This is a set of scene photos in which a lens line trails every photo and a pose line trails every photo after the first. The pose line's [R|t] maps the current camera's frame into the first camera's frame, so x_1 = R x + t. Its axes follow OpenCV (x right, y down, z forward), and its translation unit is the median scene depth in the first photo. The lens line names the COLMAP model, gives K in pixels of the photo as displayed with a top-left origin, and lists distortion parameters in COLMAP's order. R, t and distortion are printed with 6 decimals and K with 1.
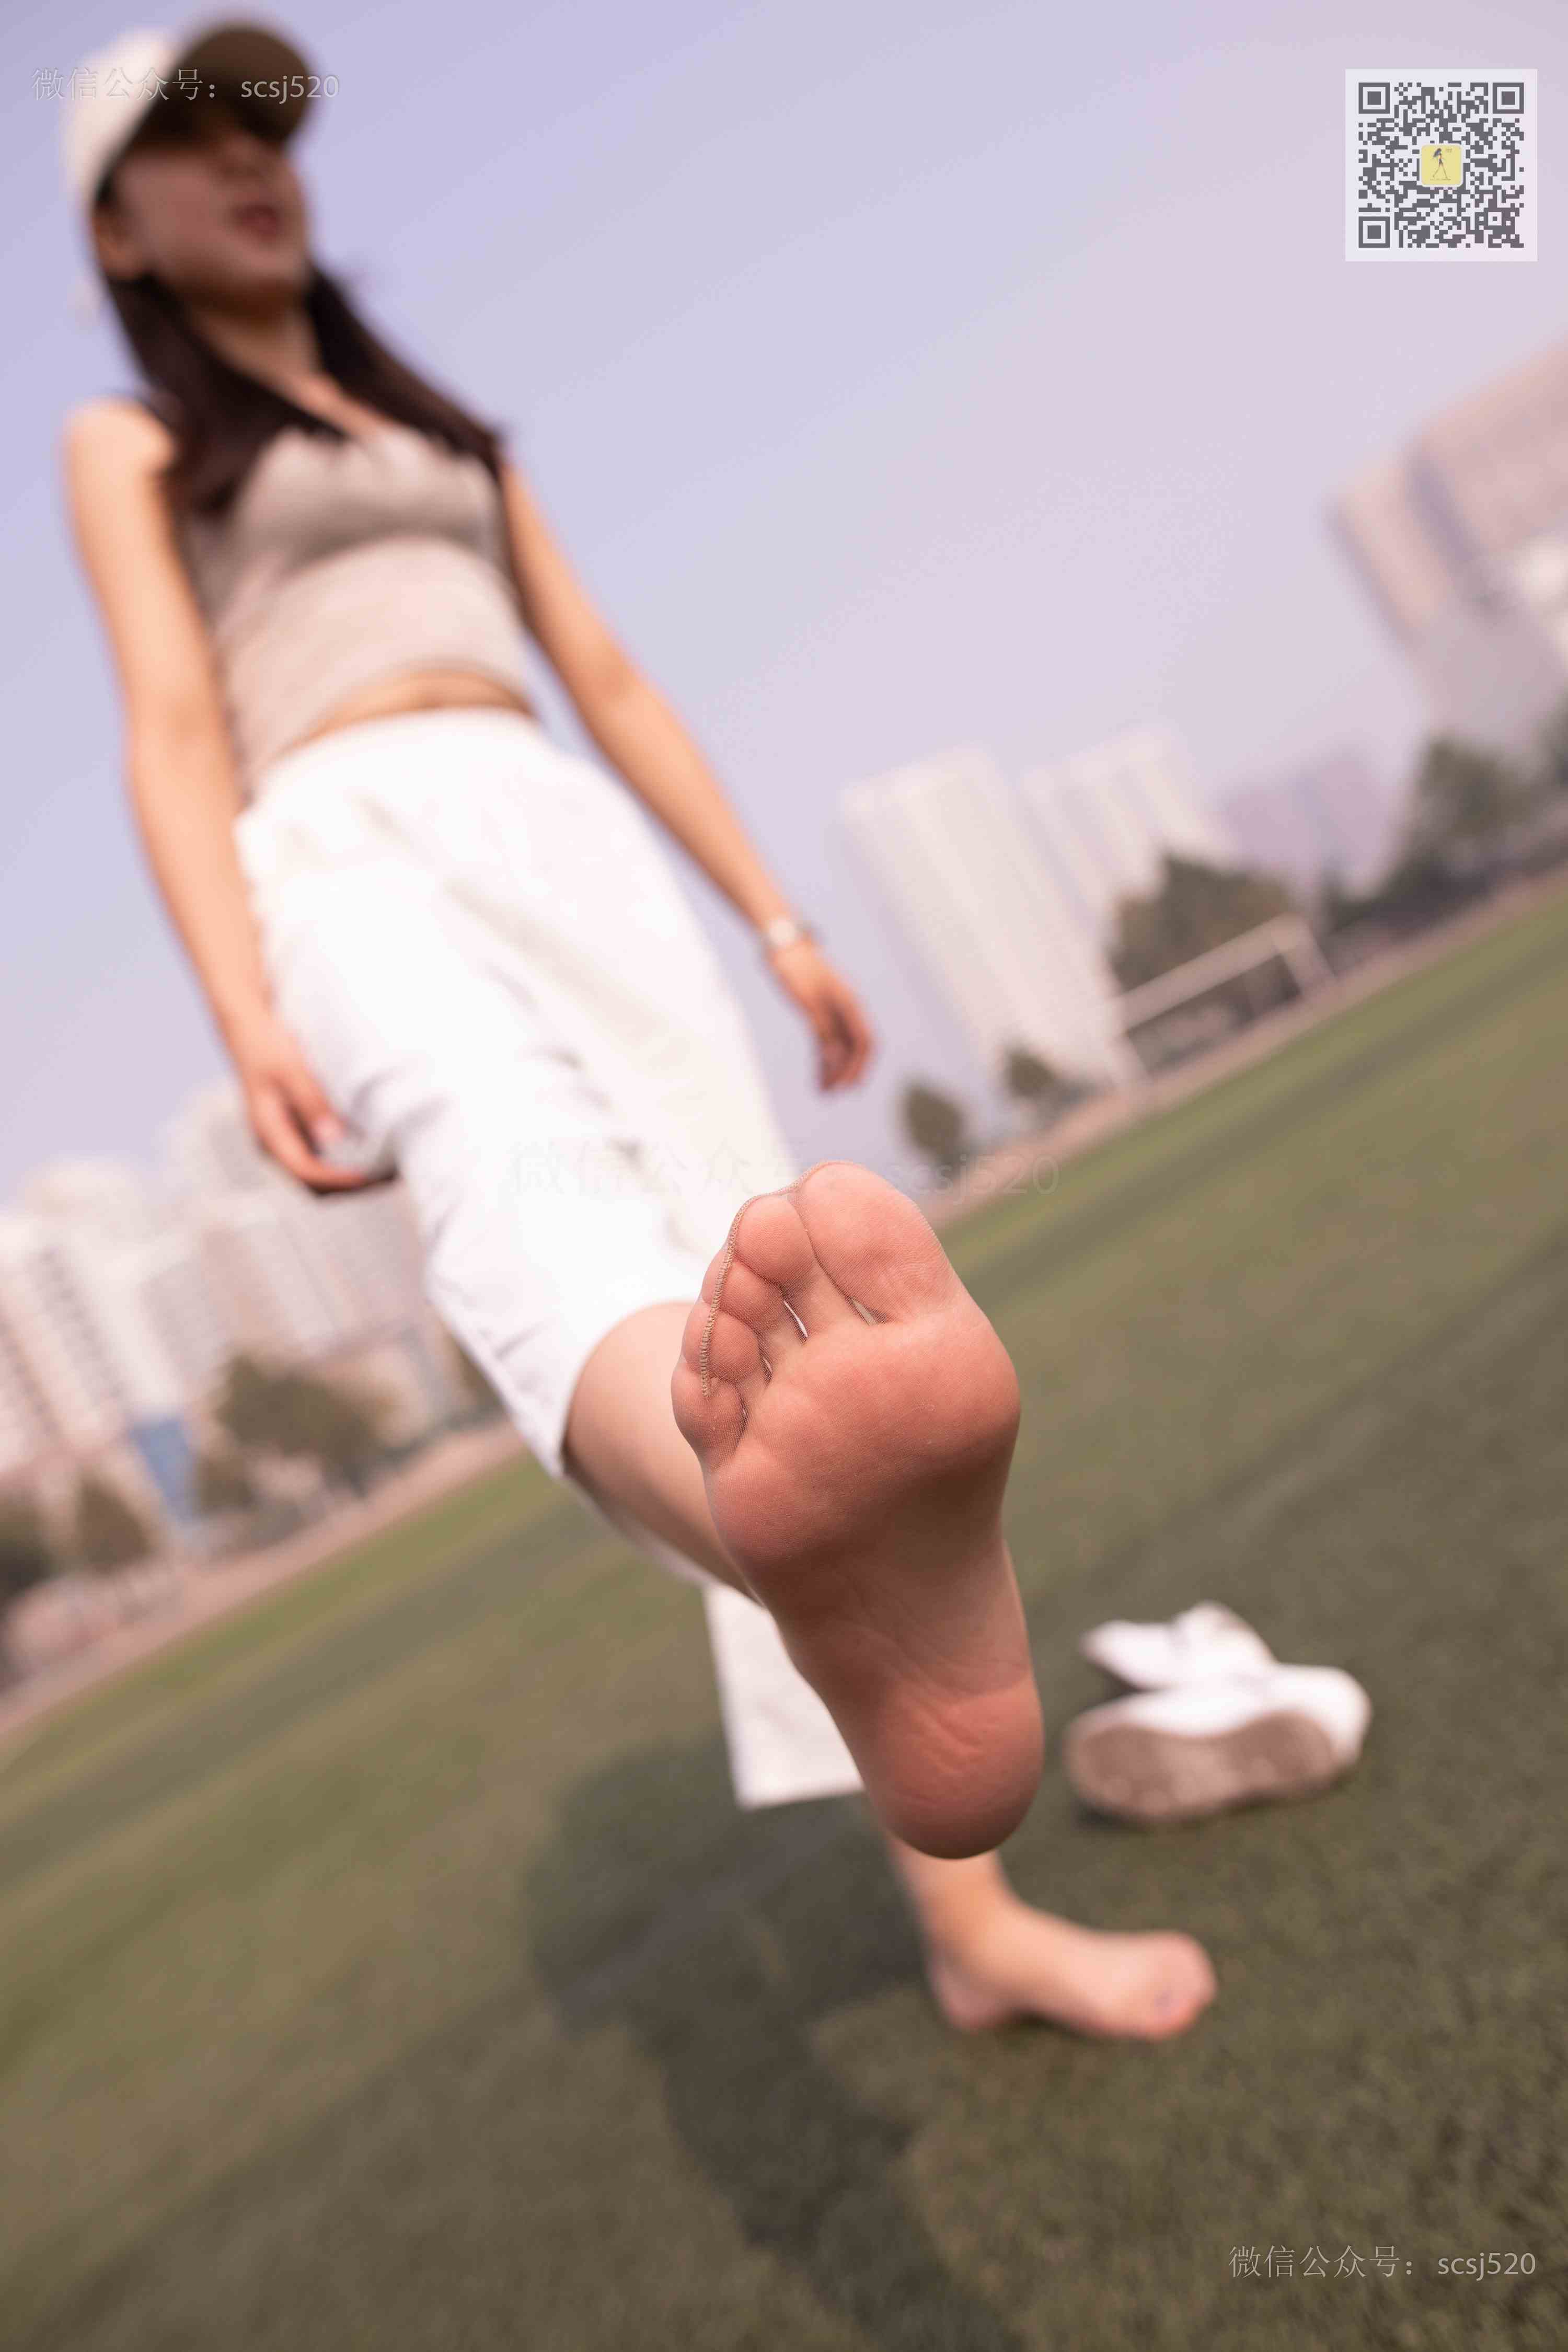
lens RADIAL K [[1663.5, 0, 778.6], [0, 1663.5, 1161.9], [0, 0, 1]] dist [-0.056725, 0.046827]
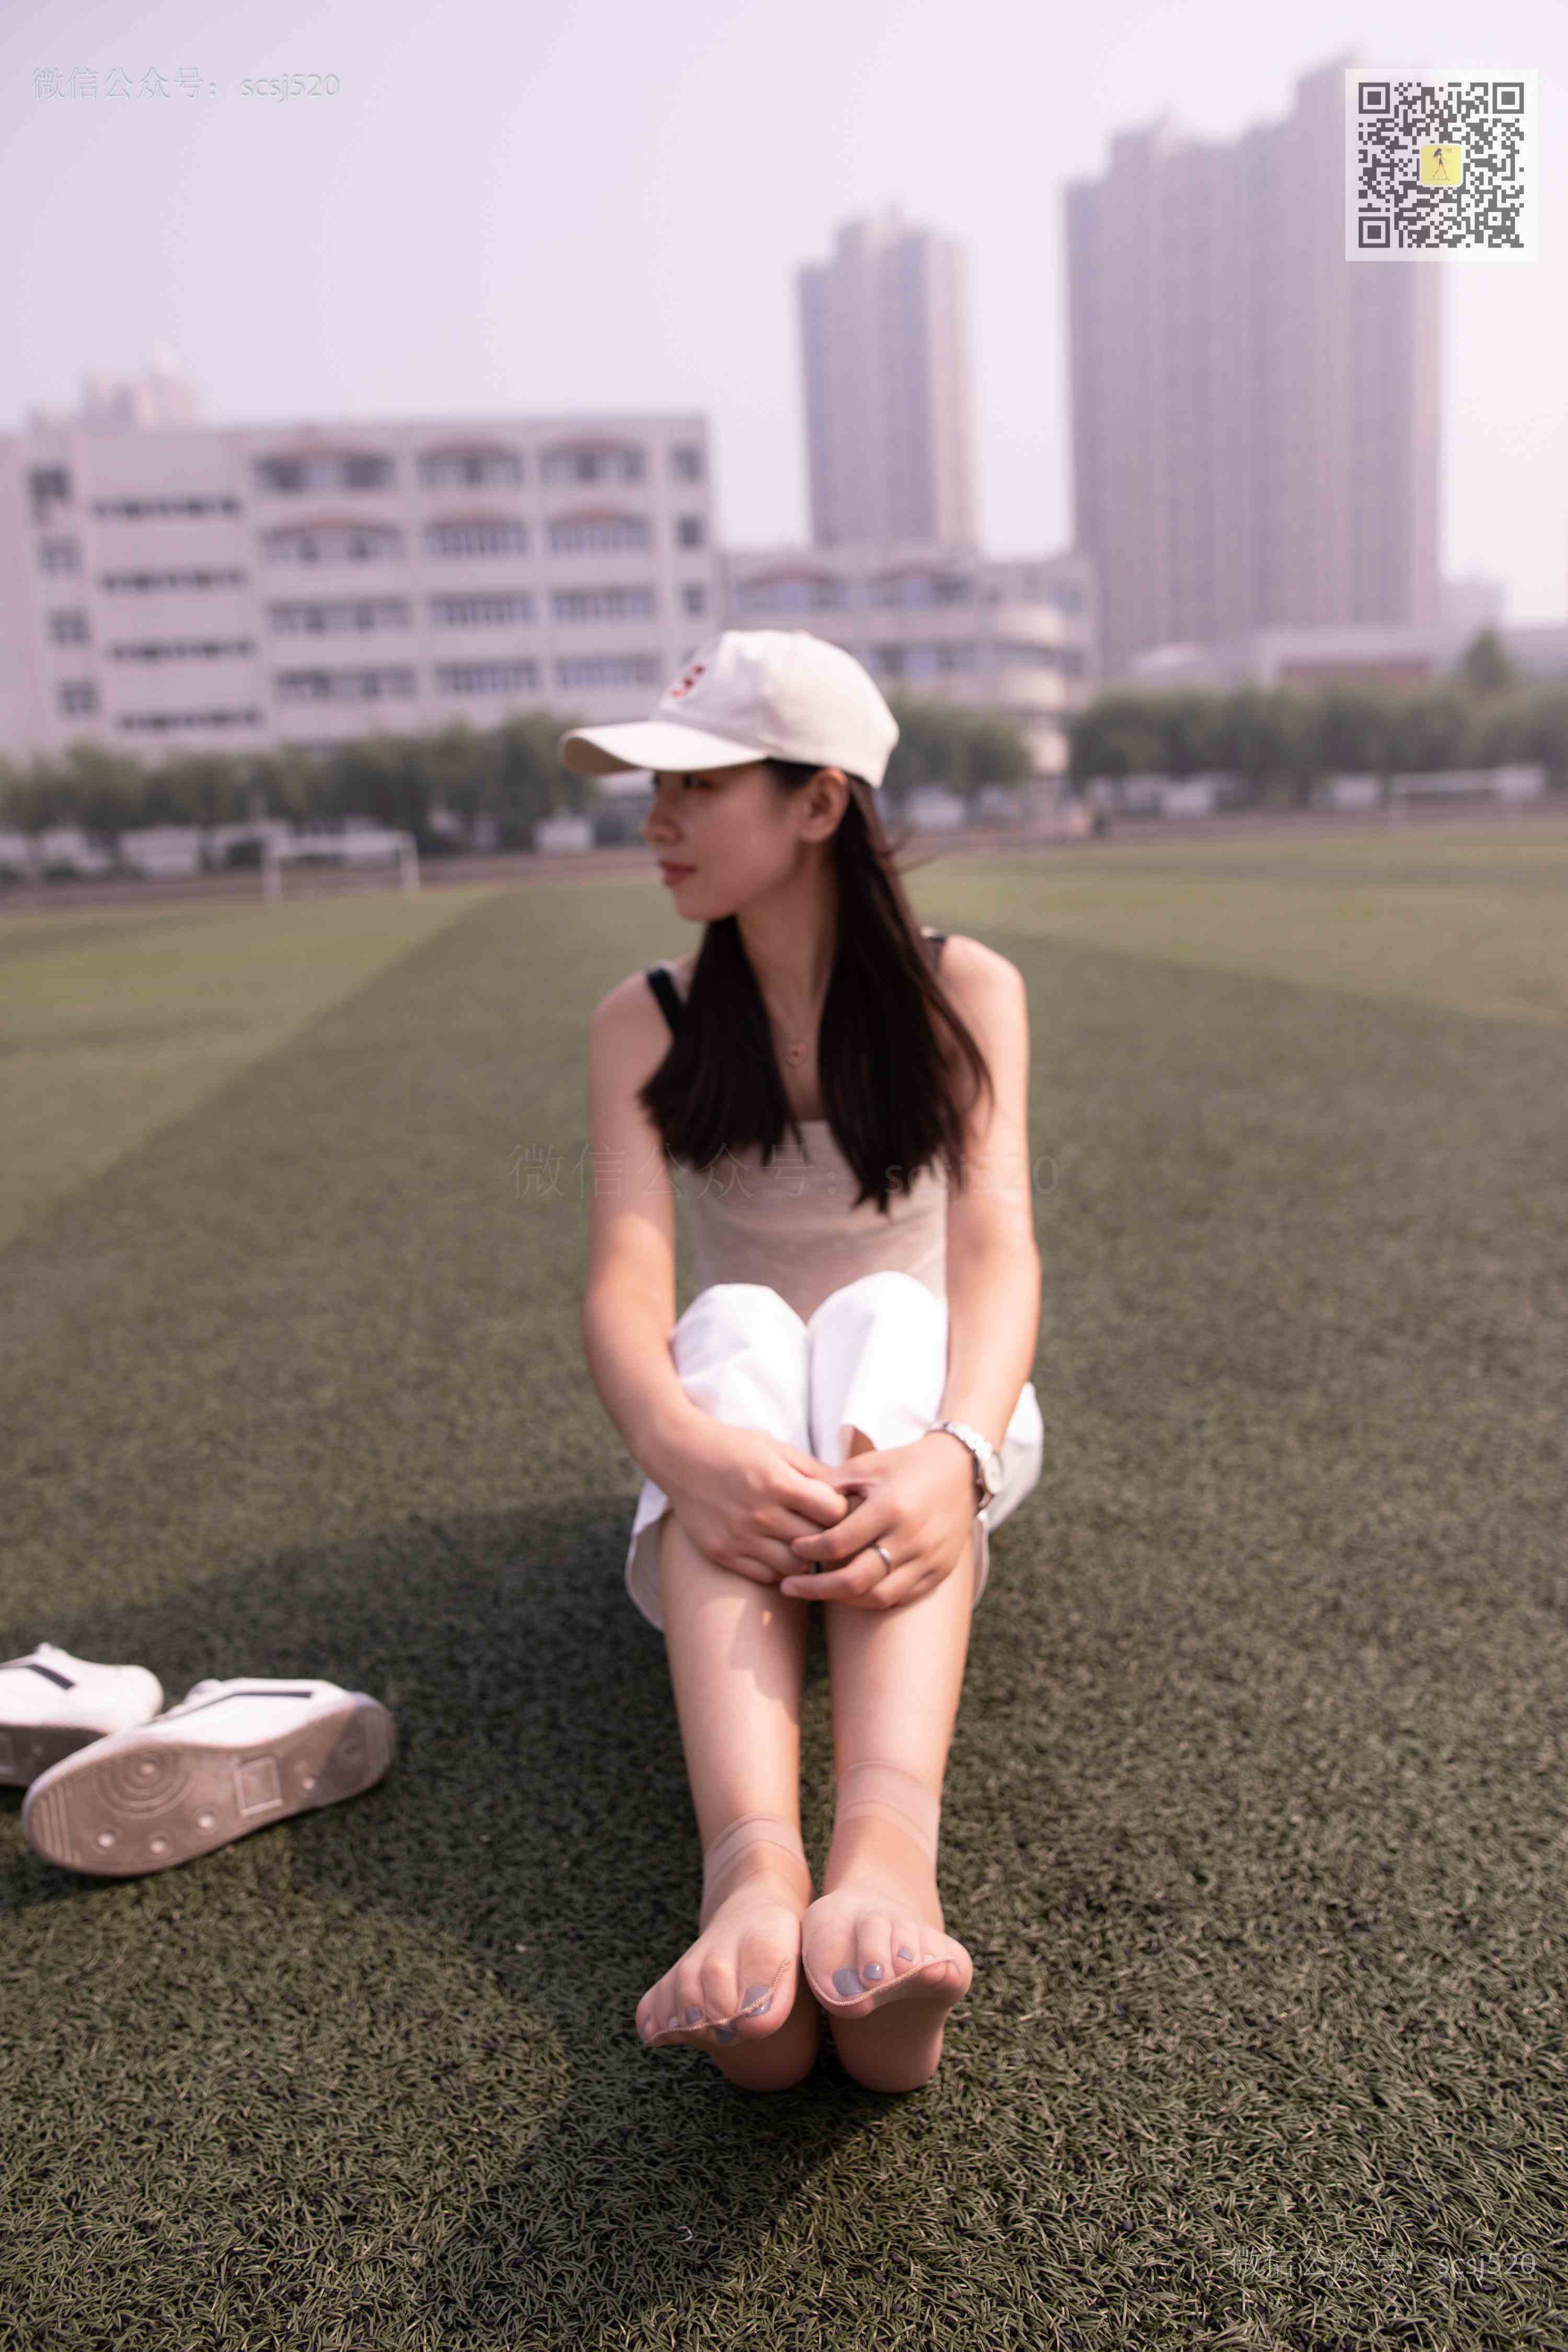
lens RADIAL K [[1642.8, 0, 784.0], [0, 1642.8, 1176.0], [0, 0, 1]] dist [-0.049151, 0.041697]
pose [[0.271139, 0.282393, 0.920184, -0.262819], [-0.151815, 0.956576, -0.248828, 0.111825], [-0.950492, -0.072231, 0.302236, 0.243585]]
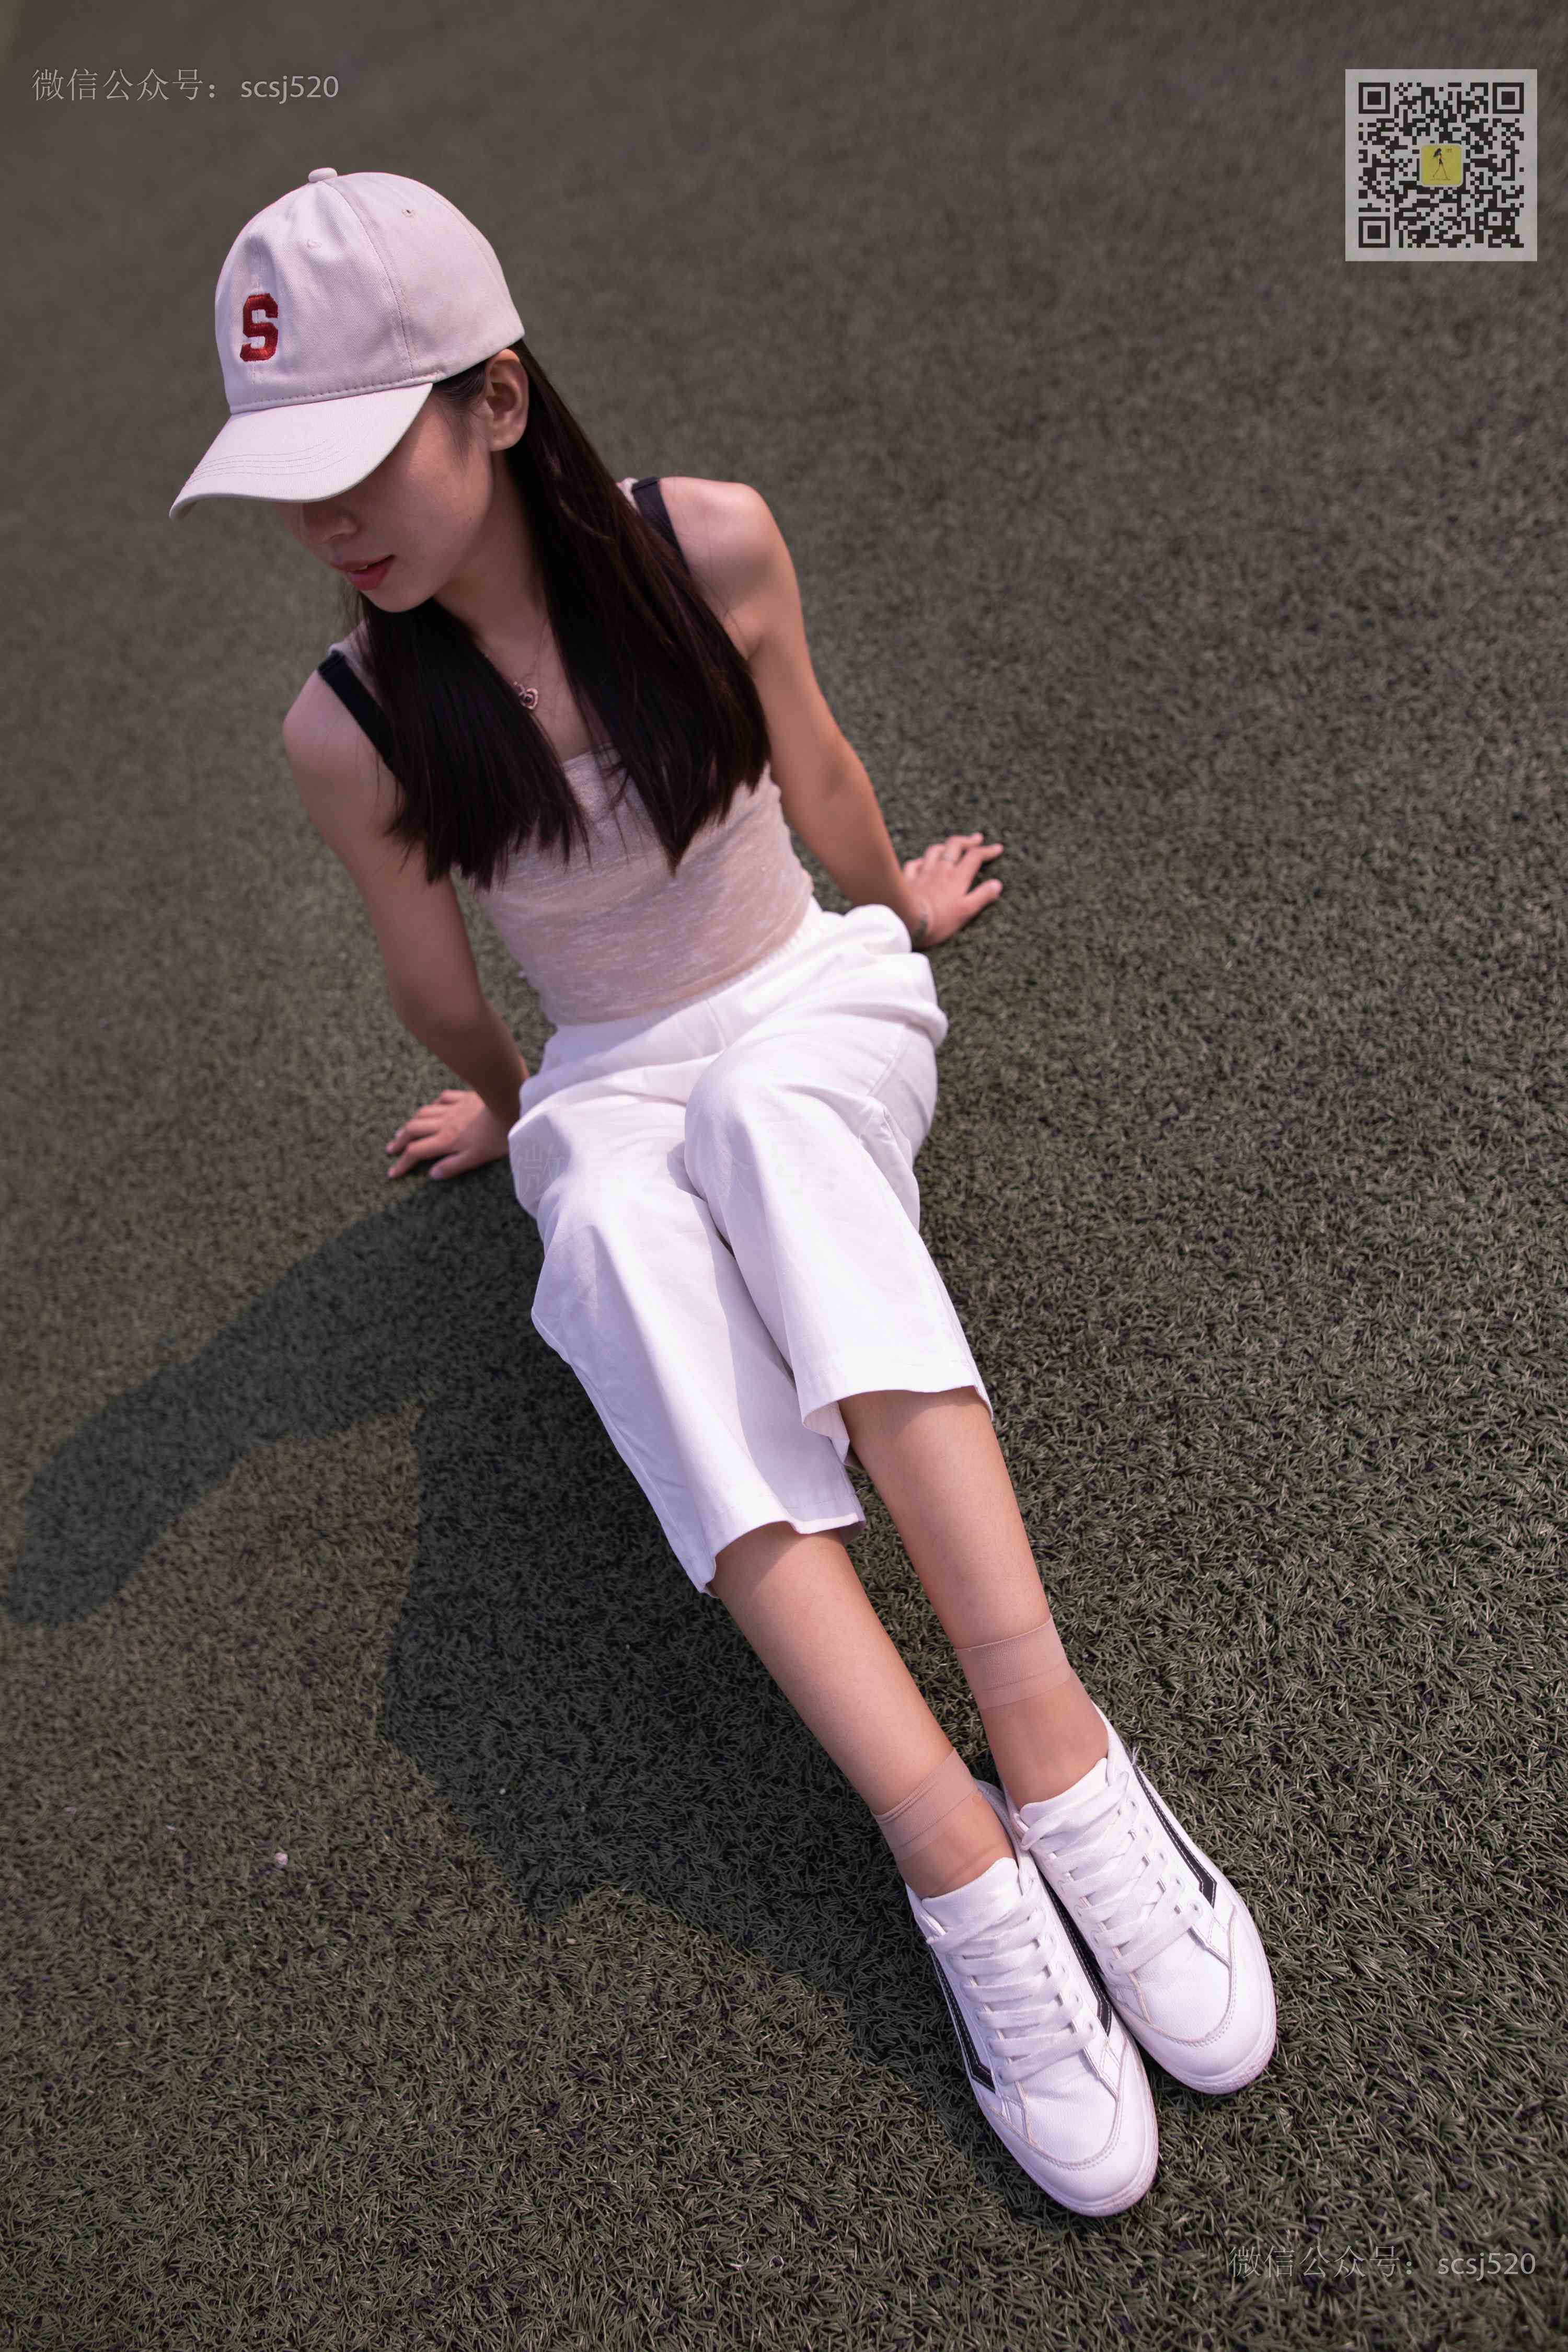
lens RADIAL K [[1635.2, 0, 784.0], [0, 1635.2, 1176.0], [0, 0, 1]] dist [-0.054729, 0.047340]
pose [[0.236464, -0.367699, 0.899379, -0.165554], [0.177848, 0.926371, 0.331975, -0.100390], [-0.955225, 0.081453, 0.284448, 0.220941]]
